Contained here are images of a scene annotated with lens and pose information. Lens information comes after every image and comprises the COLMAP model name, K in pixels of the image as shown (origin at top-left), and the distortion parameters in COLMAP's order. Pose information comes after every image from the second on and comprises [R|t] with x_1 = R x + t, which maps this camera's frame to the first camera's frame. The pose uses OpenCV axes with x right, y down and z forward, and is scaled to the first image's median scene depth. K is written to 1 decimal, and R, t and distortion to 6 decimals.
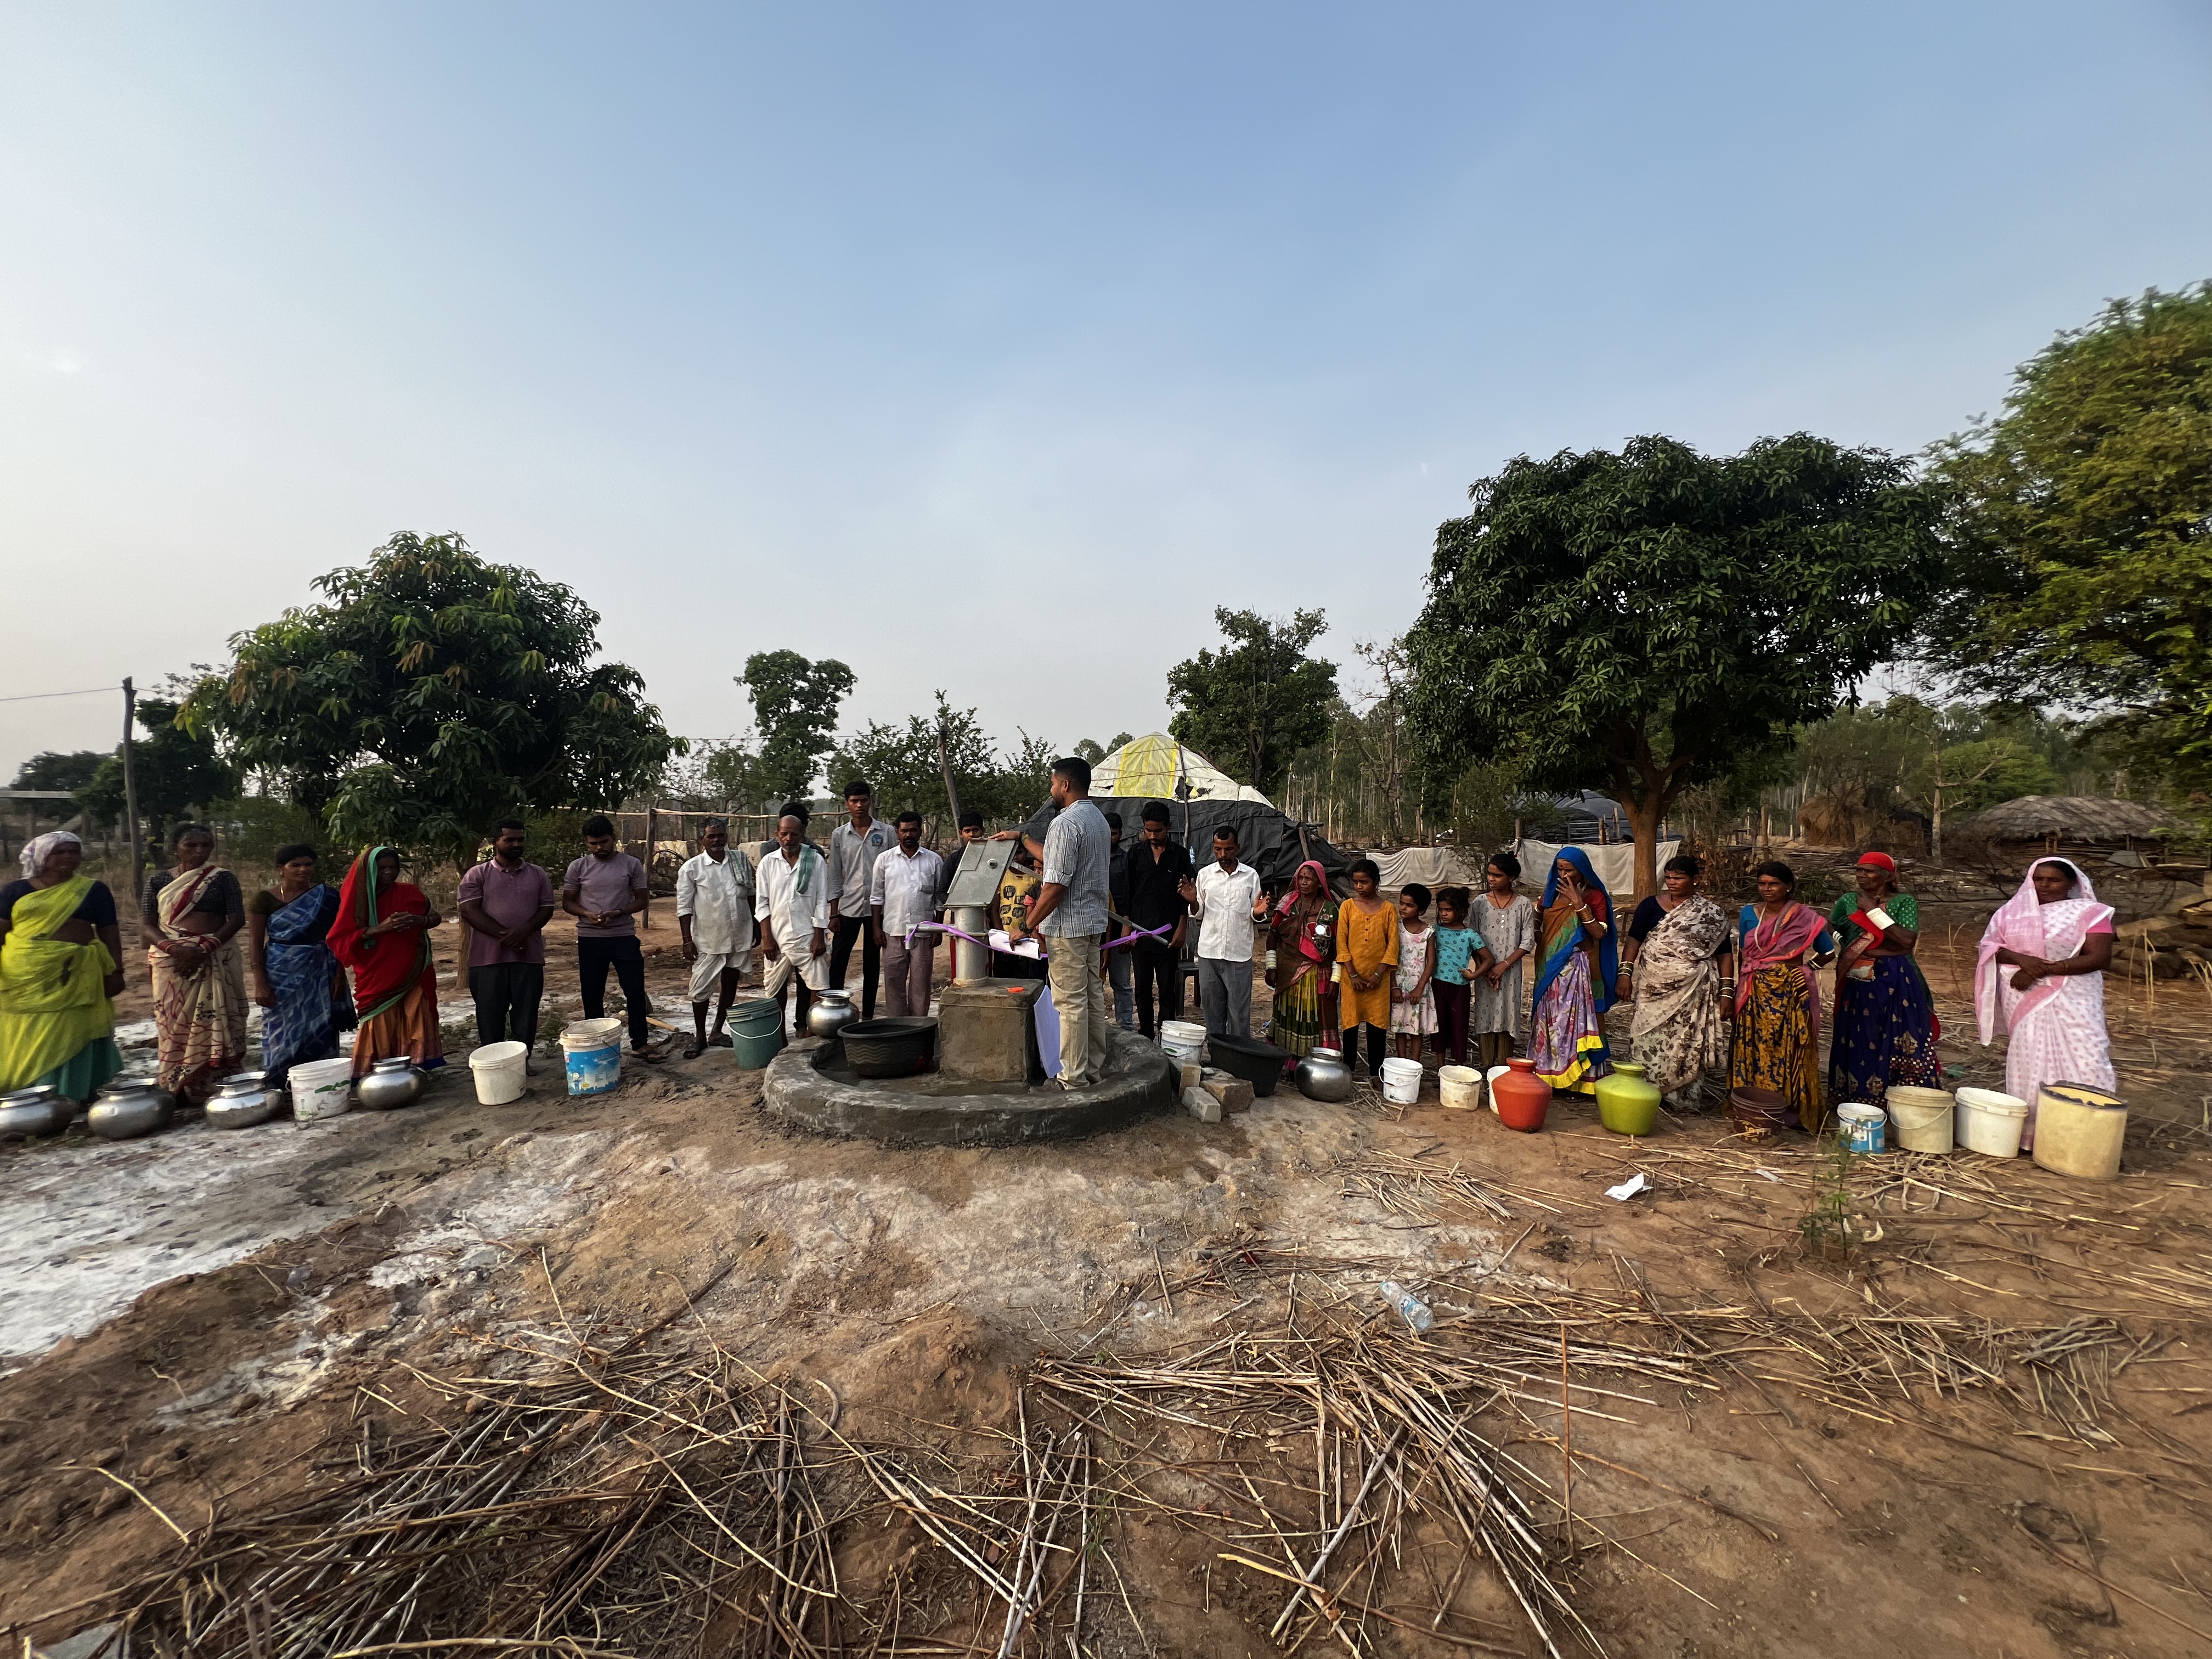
lens RADIAL K [[869.4, 0, 1101.9], [0, 869.4, 817.4], [0, 0, 1]] dist [-0.005072, -0.000140]
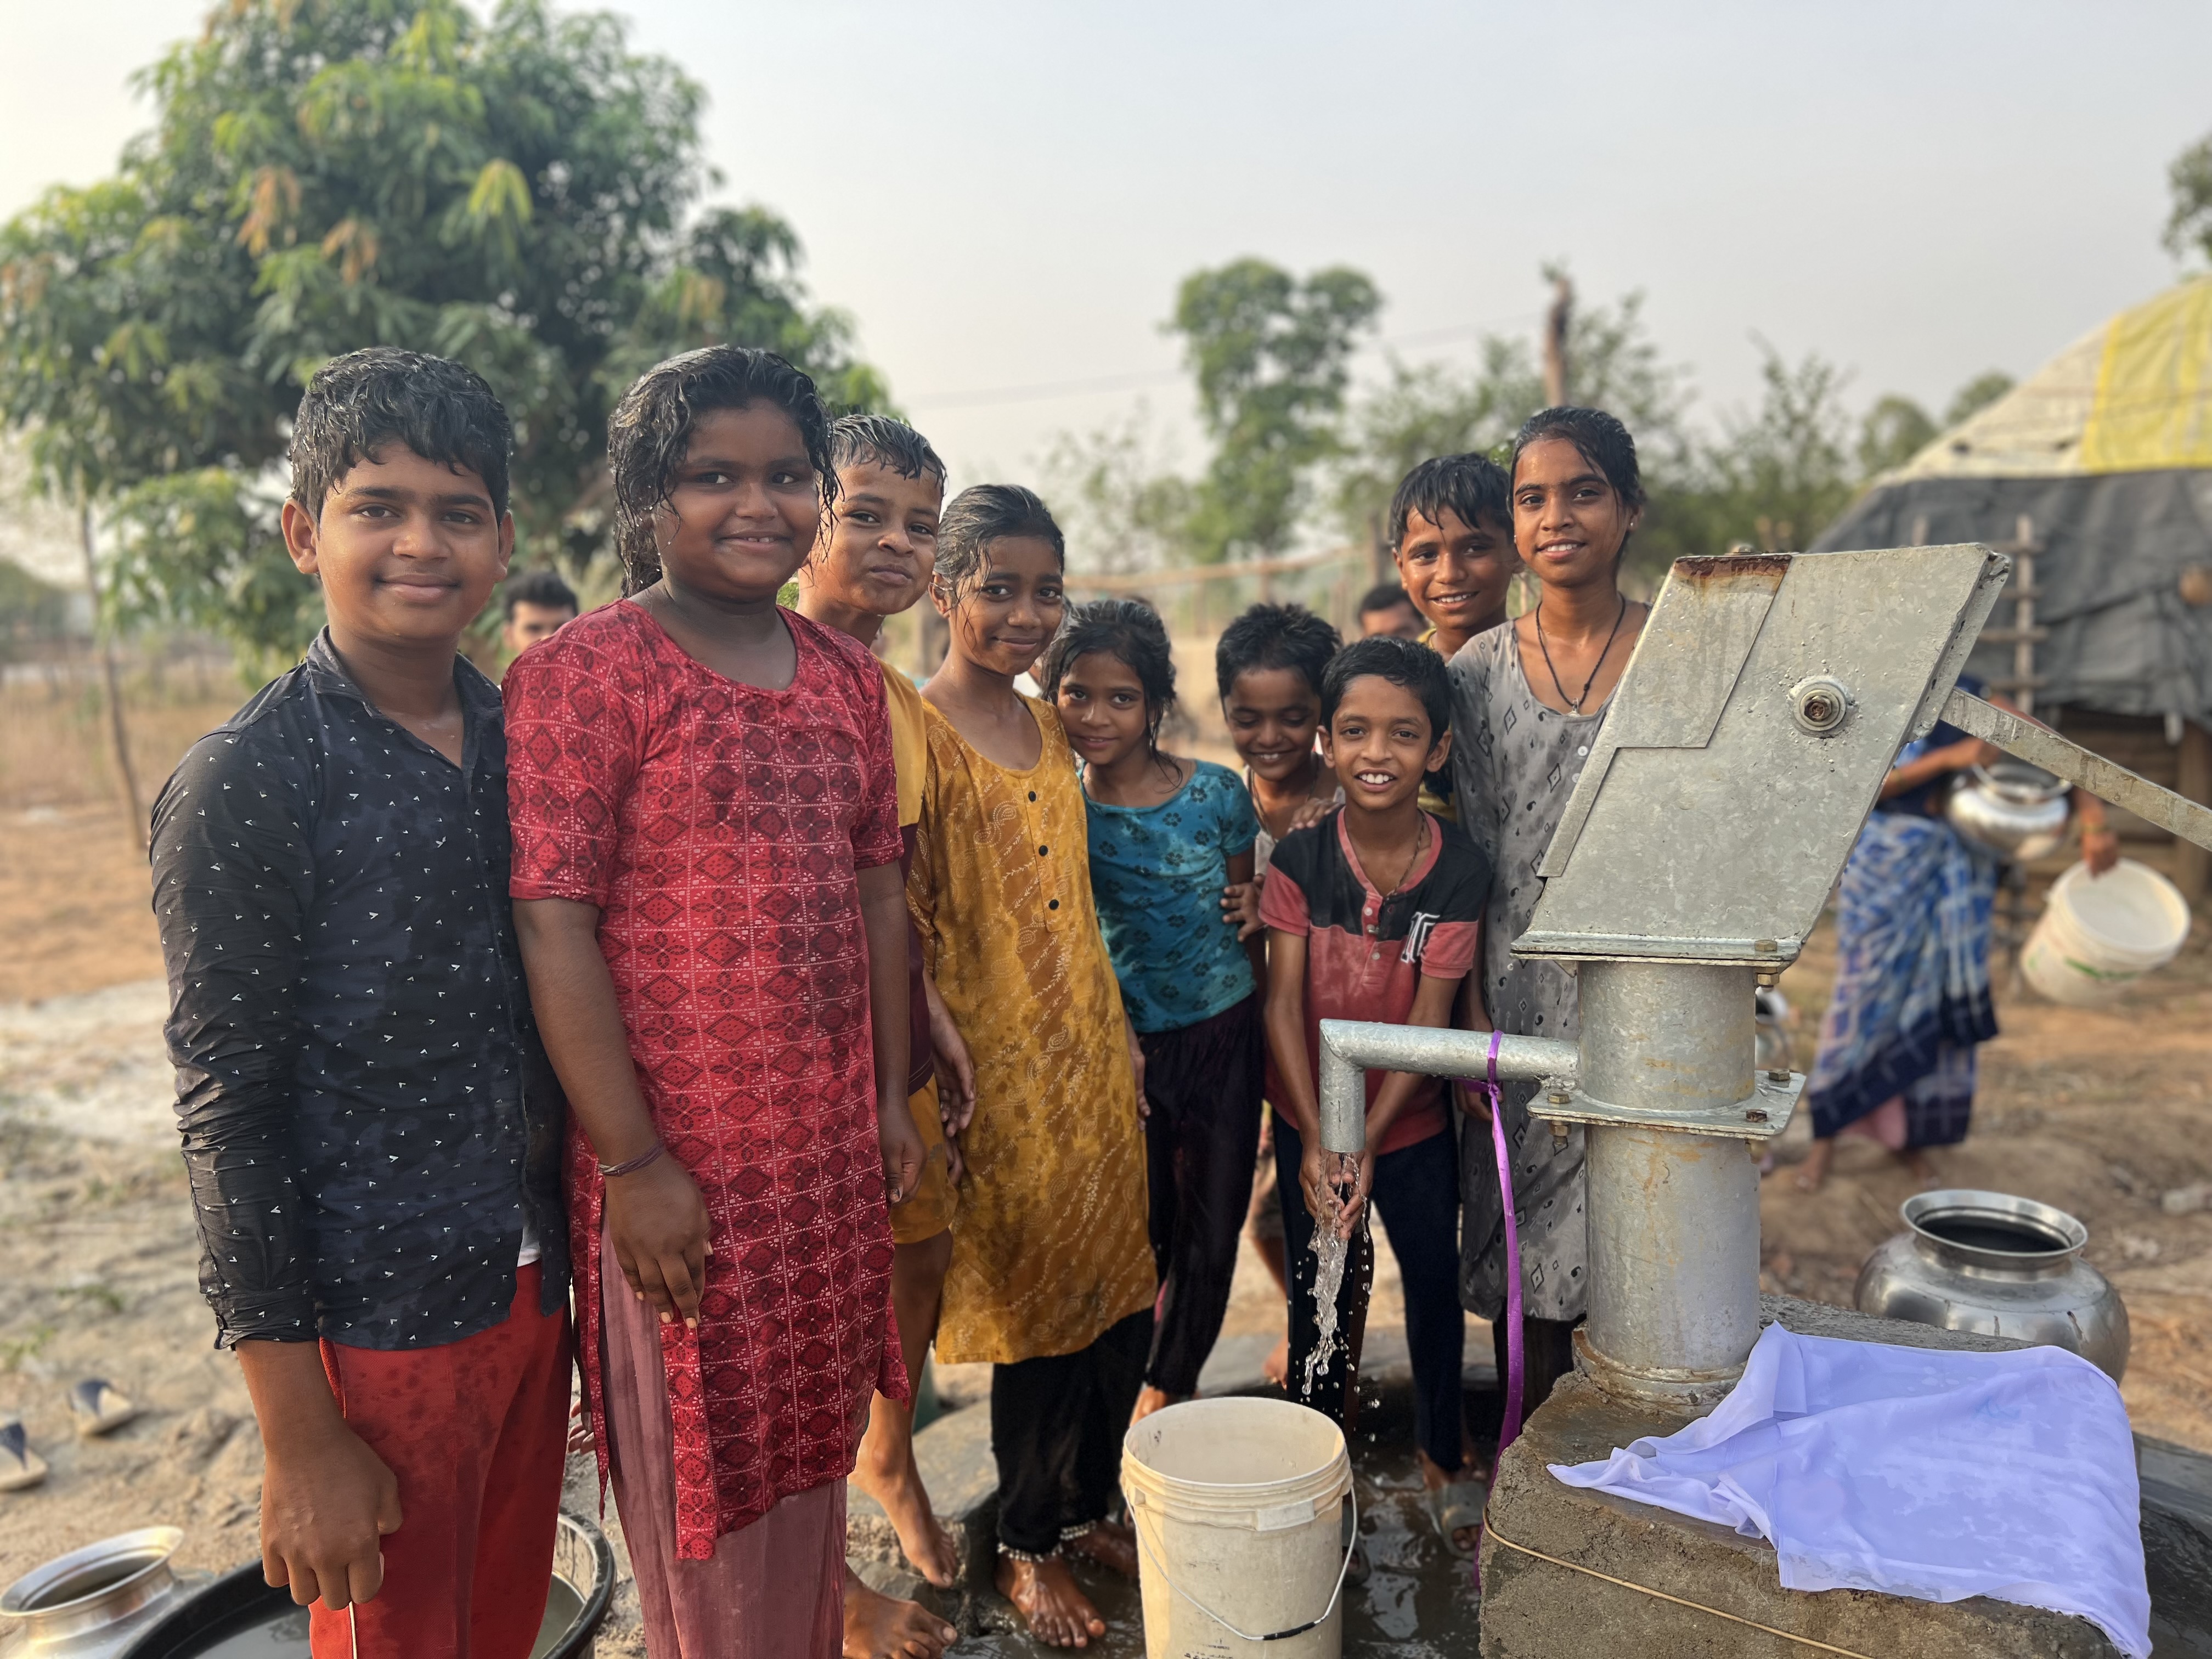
lens RADIAL K [[1670.0, 0, 1102.0], [0, 1670.0, 850.0], [0, 0, 1]] dist [0.024224, -0.021738]
pose [[0.900467, 0.028713, -0.433976, -0.024351], [0.039061, 0.988447, 0.146447, 0.006448], [0.433167, -0.148822, 0.888942, 0.147167]]
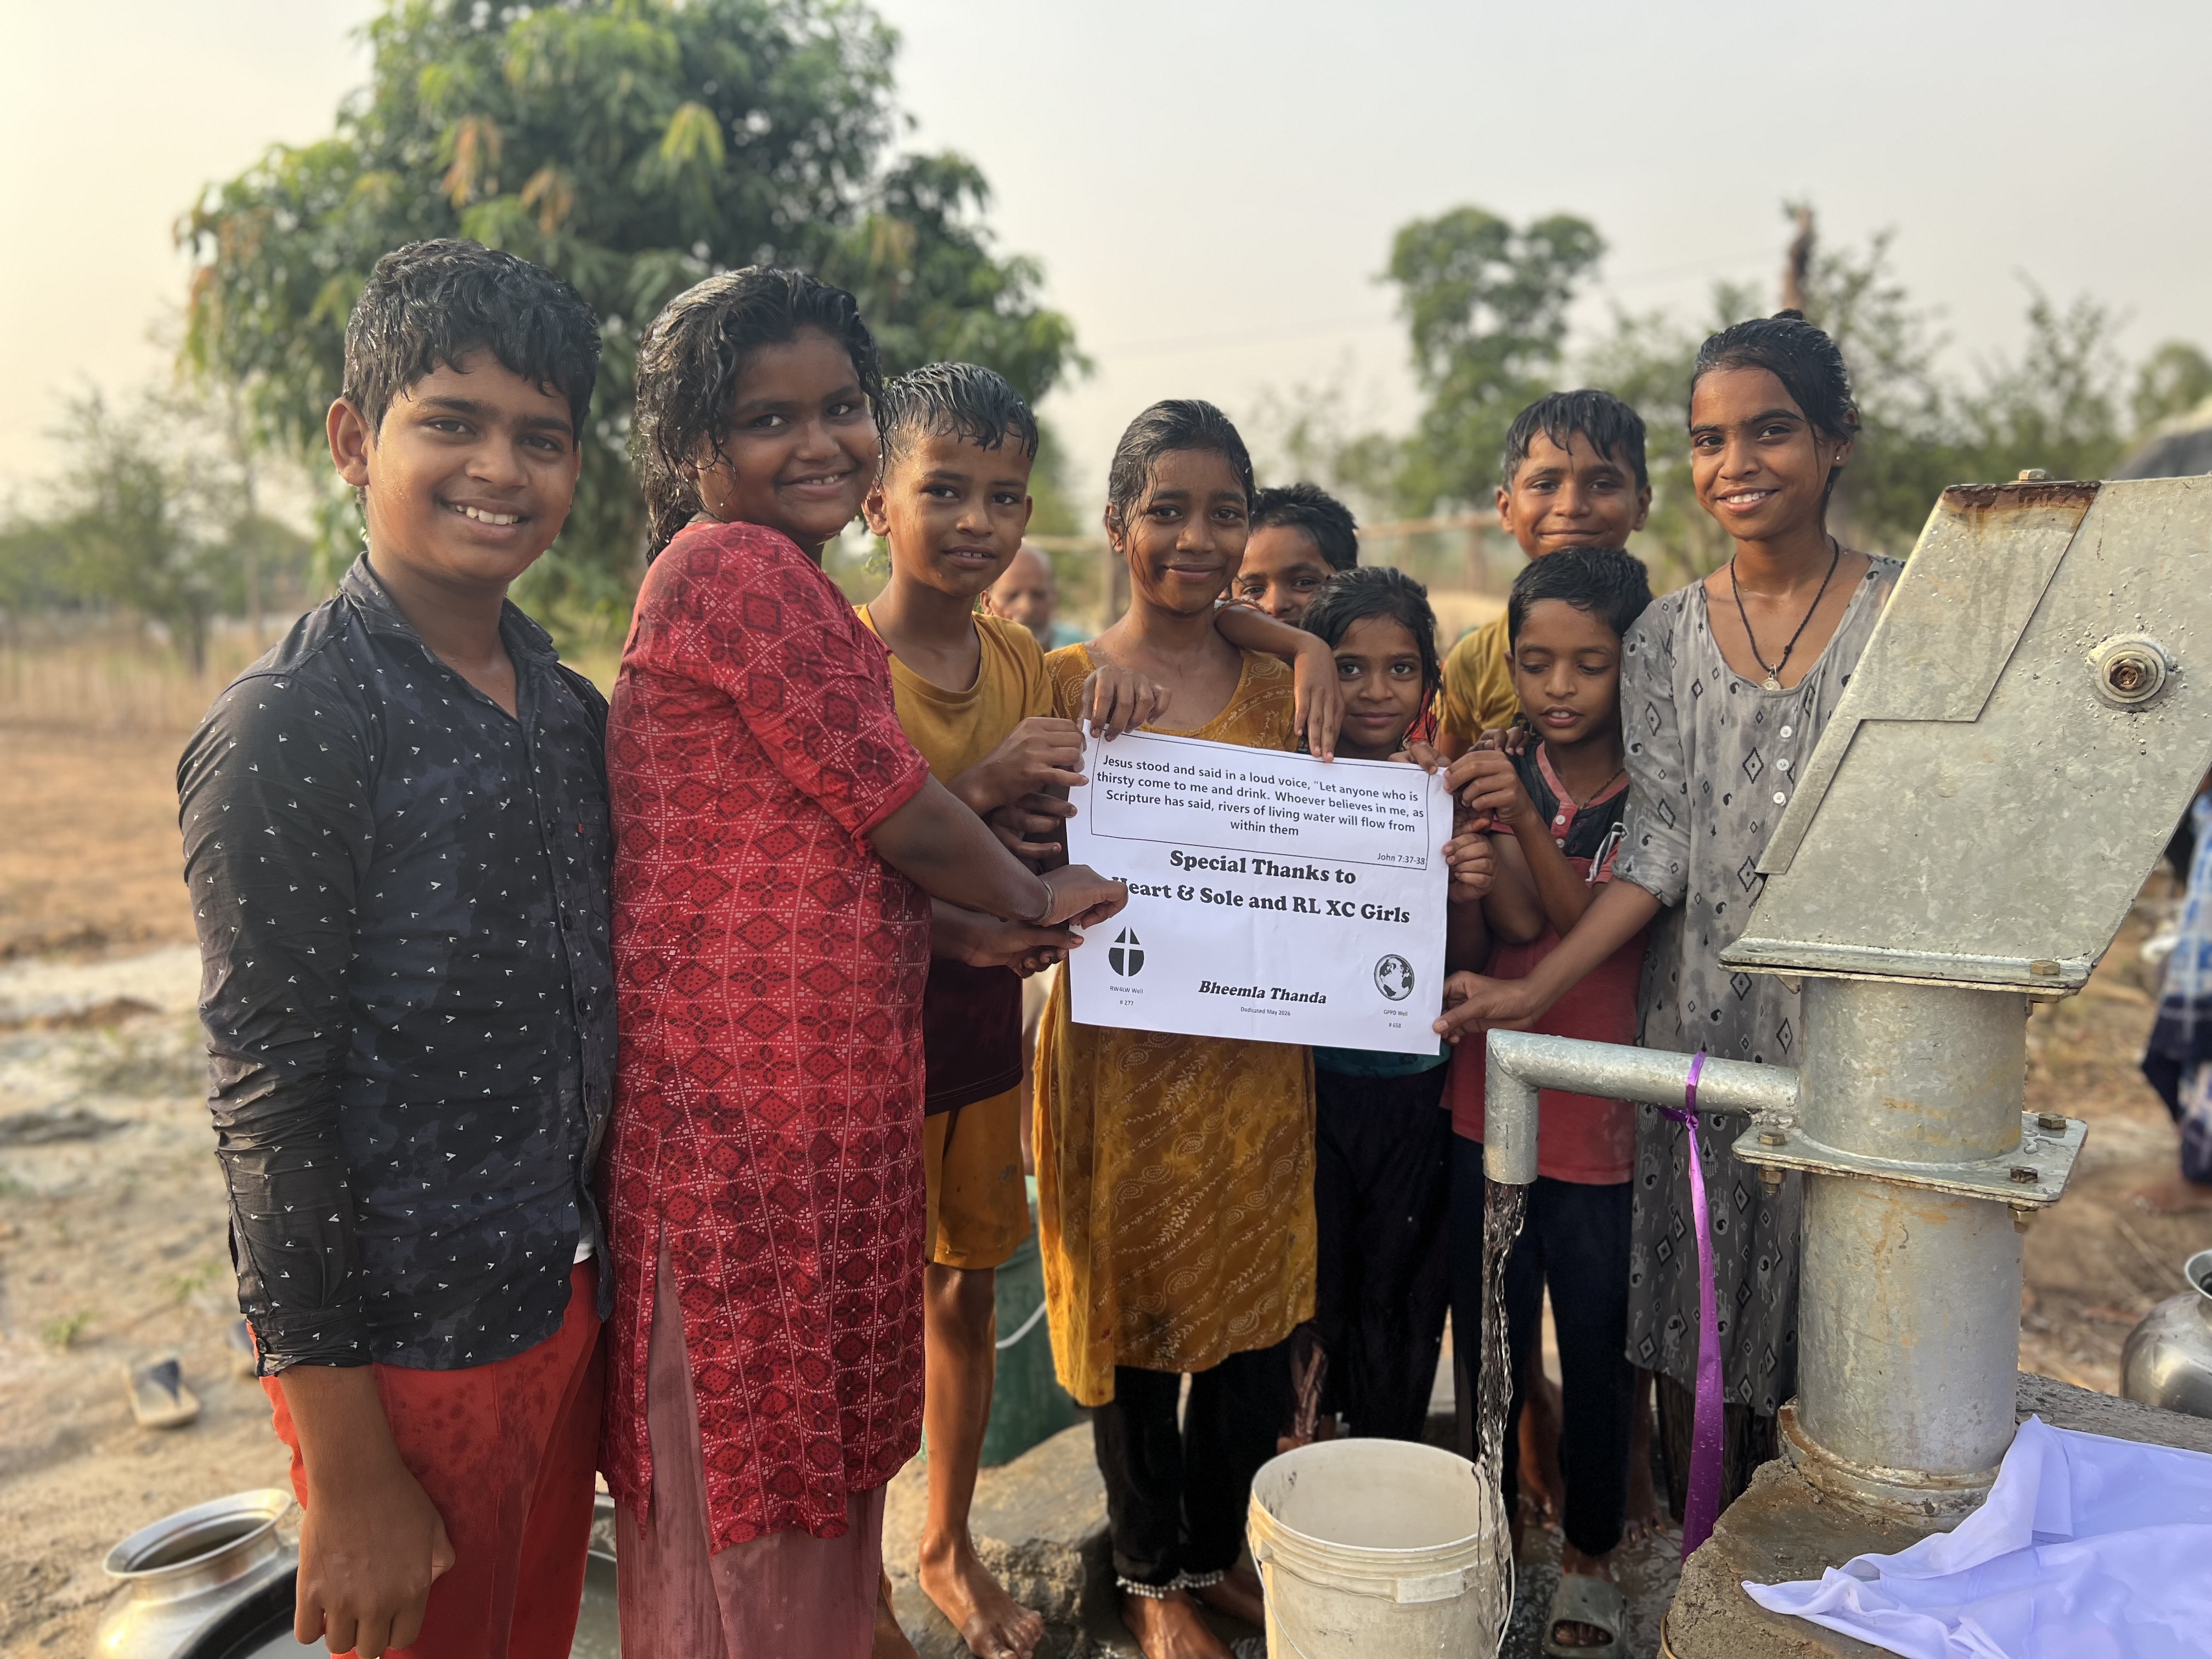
lens RADIAL K [[1670.0, 0, 1099.0], [0, 1670.0, 856.6], [0, 0, 1]] dist [0.024224, -0.021738]
pose [[0.841925, 0.064569, -0.535717, -0.026397], [0.032440, 0.984962, 0.169698, 0.007341], [0.538618, -0.160252, 0.827170, 0.157154]]
